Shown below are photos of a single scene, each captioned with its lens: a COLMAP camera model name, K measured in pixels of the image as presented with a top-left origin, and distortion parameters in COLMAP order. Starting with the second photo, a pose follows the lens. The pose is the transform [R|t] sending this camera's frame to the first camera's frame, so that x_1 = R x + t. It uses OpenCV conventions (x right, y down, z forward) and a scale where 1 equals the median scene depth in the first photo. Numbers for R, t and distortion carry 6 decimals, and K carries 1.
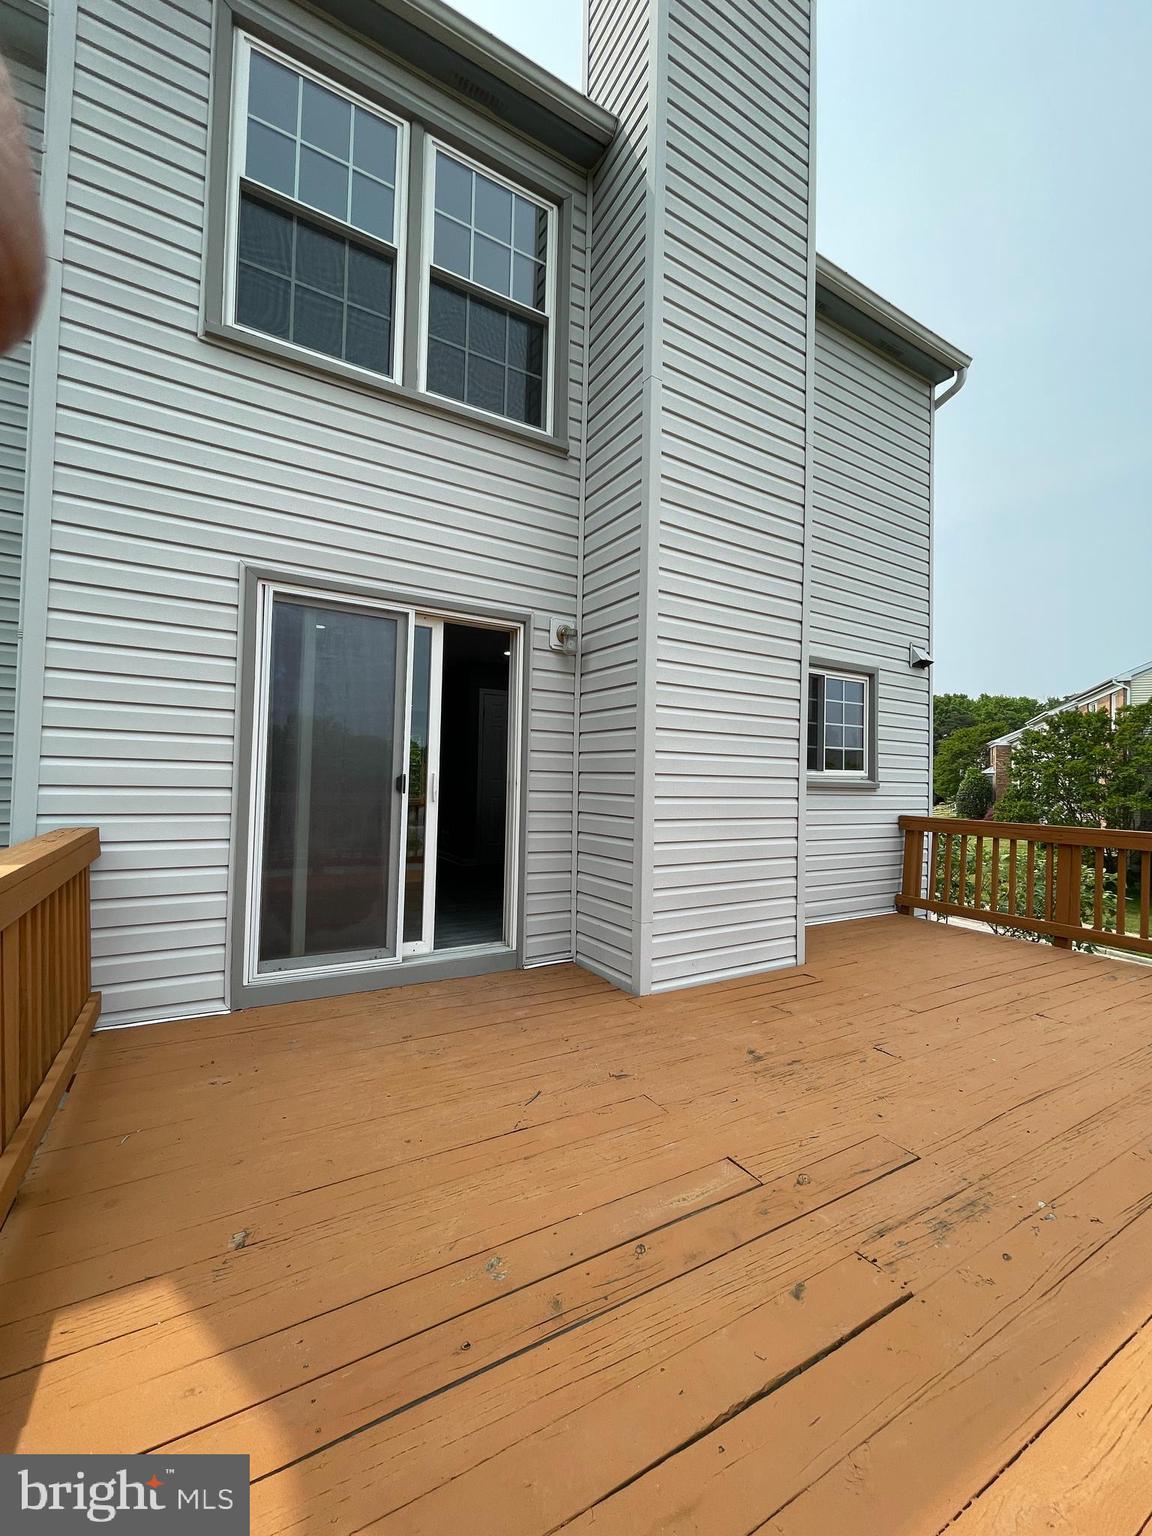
lens RADIAL K [[624.5, 0, 569.4], [0, 624.5, 765.6], [0, 0, 1]] dist [-0.001001, 0.001271]
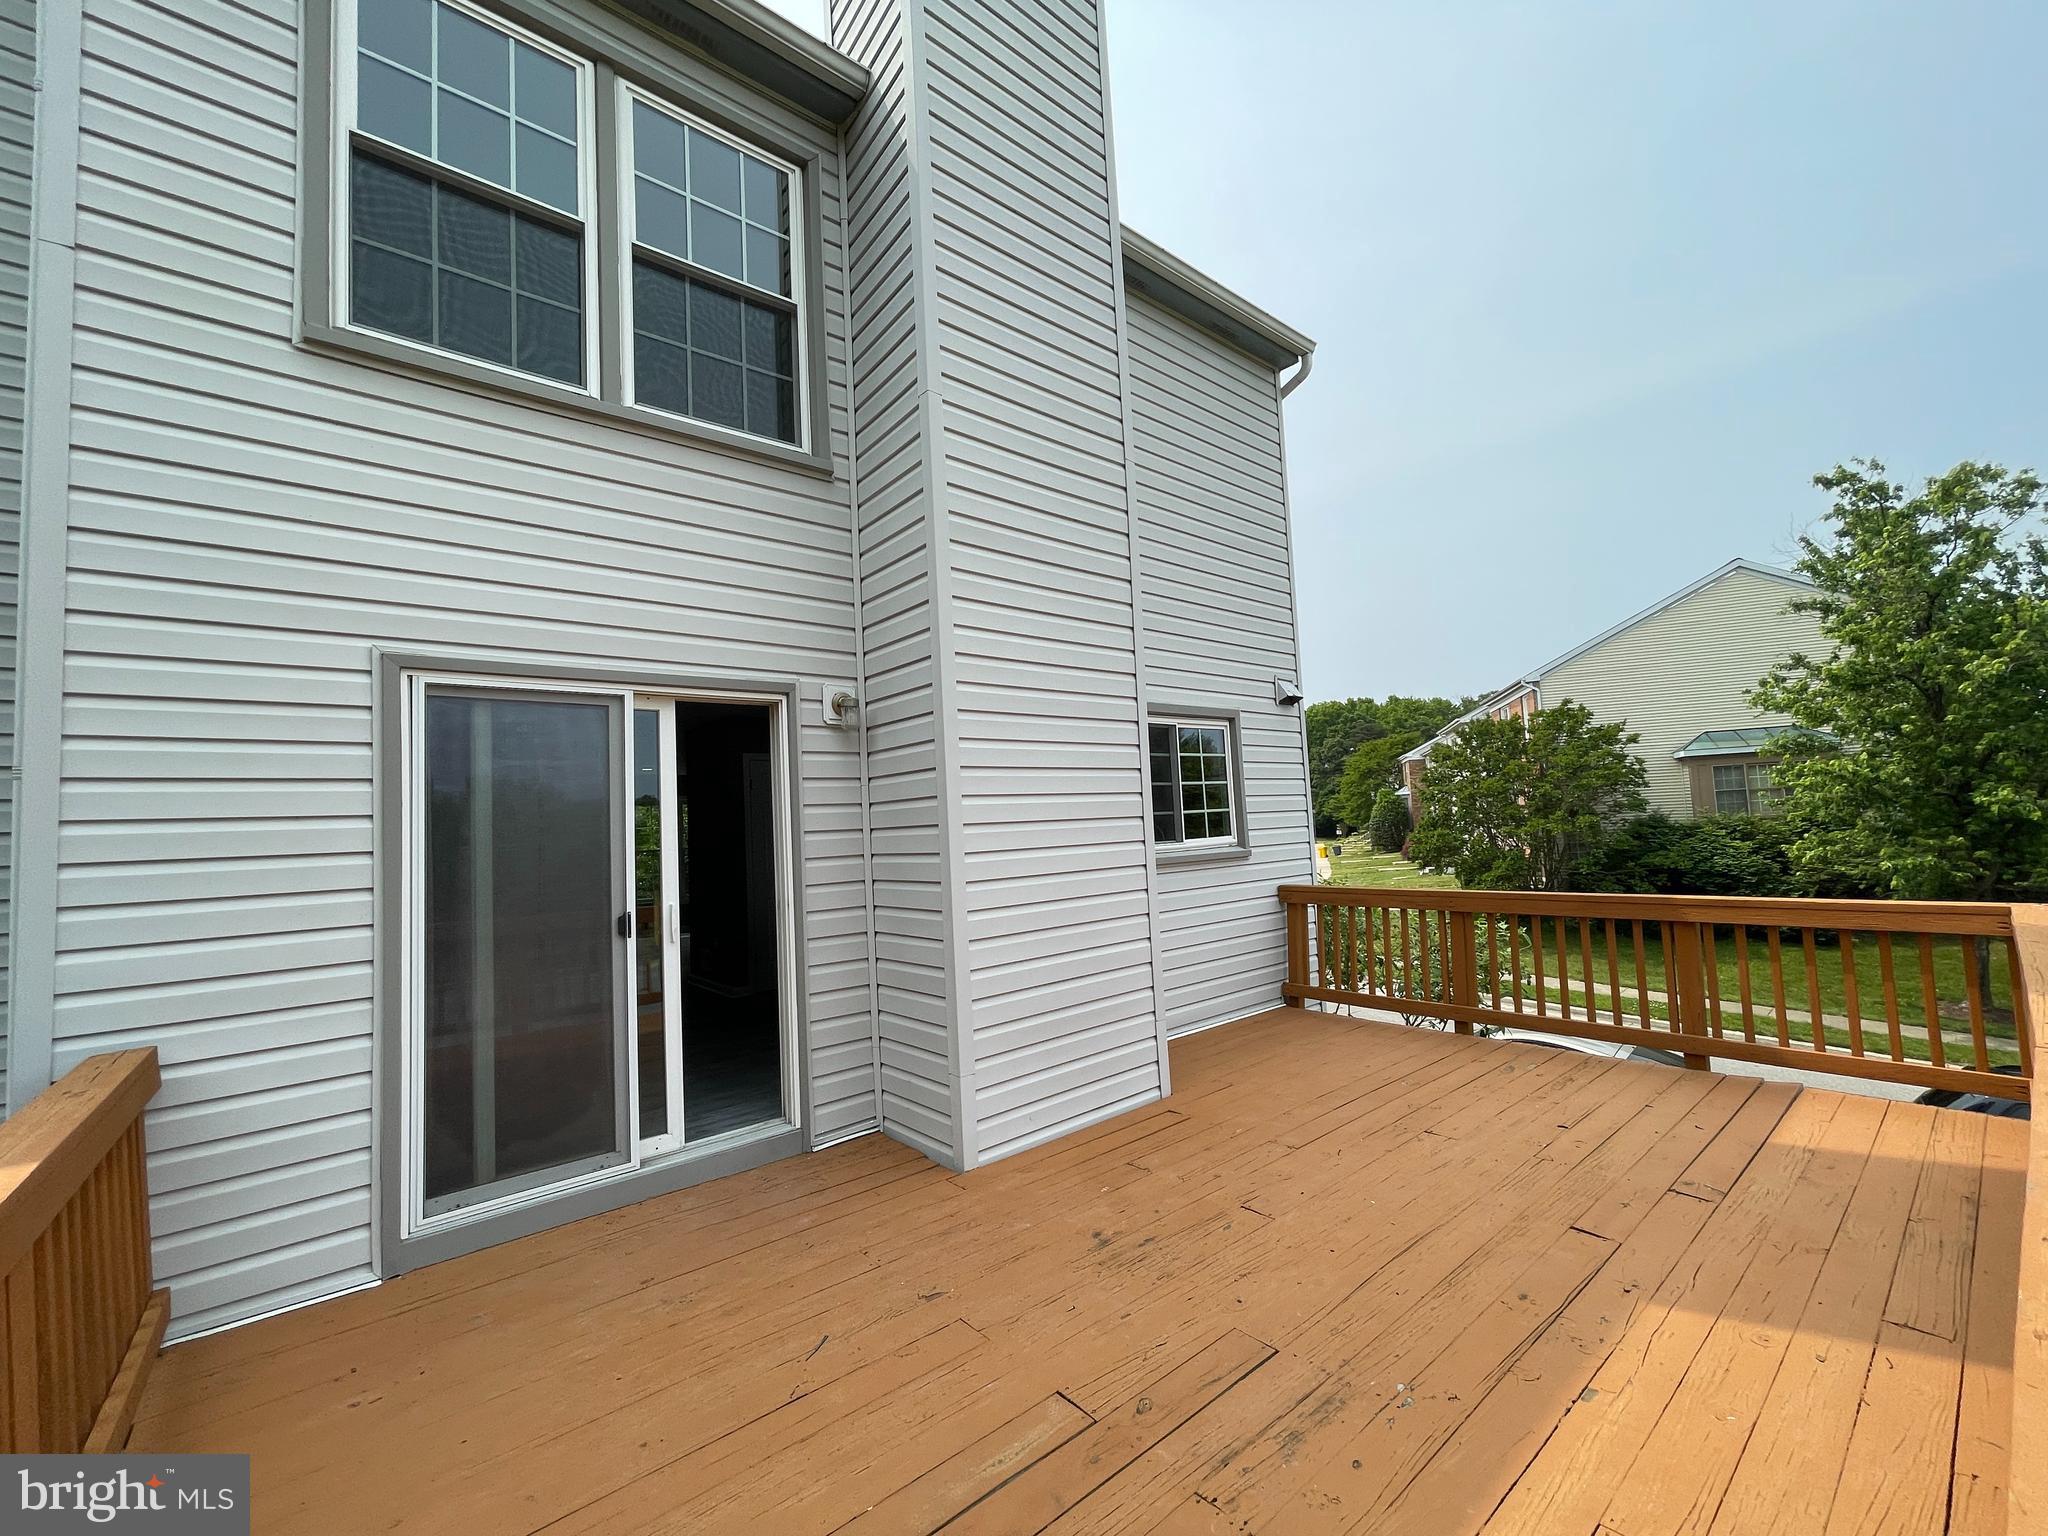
lens RADIAL K [[832.7, 0, 1021.2], [0, 832.7, 779.0], [0, 0, 1]] dist [-0.001001, 0.001271]
pose [[0.985068, -0.062937, 0.160249, 0.045859], [0.069597, 0.996915, -0.036290, -0.075091], [-0.157471, 0.046901, 0.986409, -0.058431]]
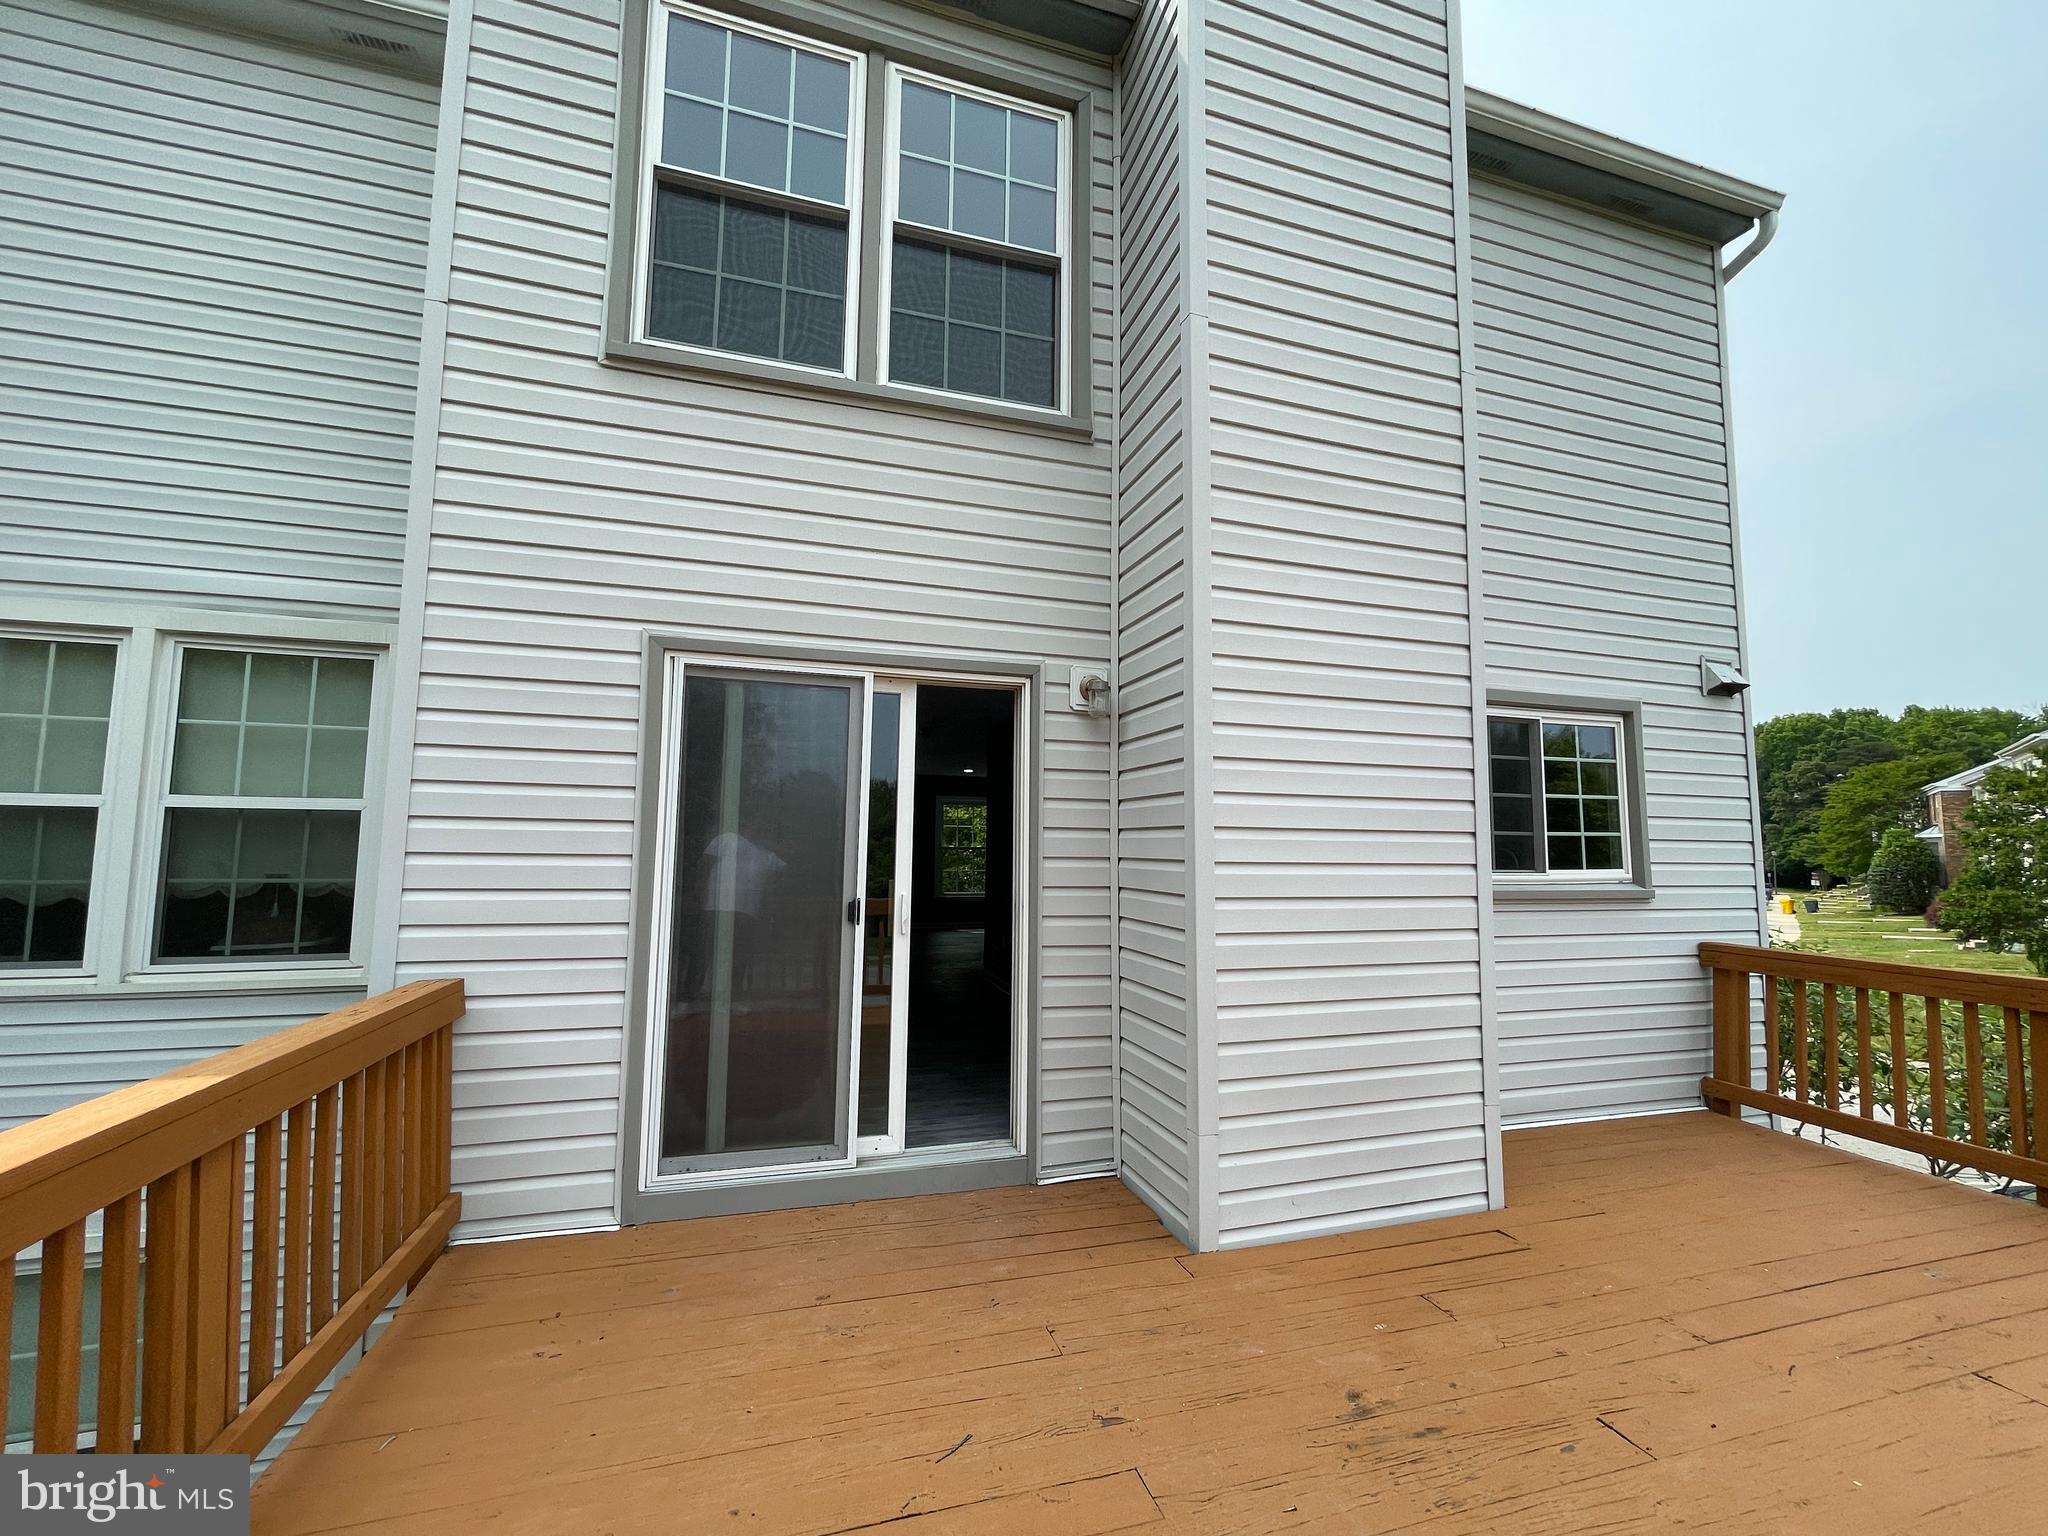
lens RADIAL K [[832.7, 0, 1015.8], [0, 832.7, 778.2], [0, 0, 1]] dist [-0.001001, 0.001271]
pose [[0.970904, -0.033083, -0.237172, 0.145511], [0.016553, 0.997314, -0.071355, -0.053039], [0.238895, 0.065353, 0.968844, 0.101542]]
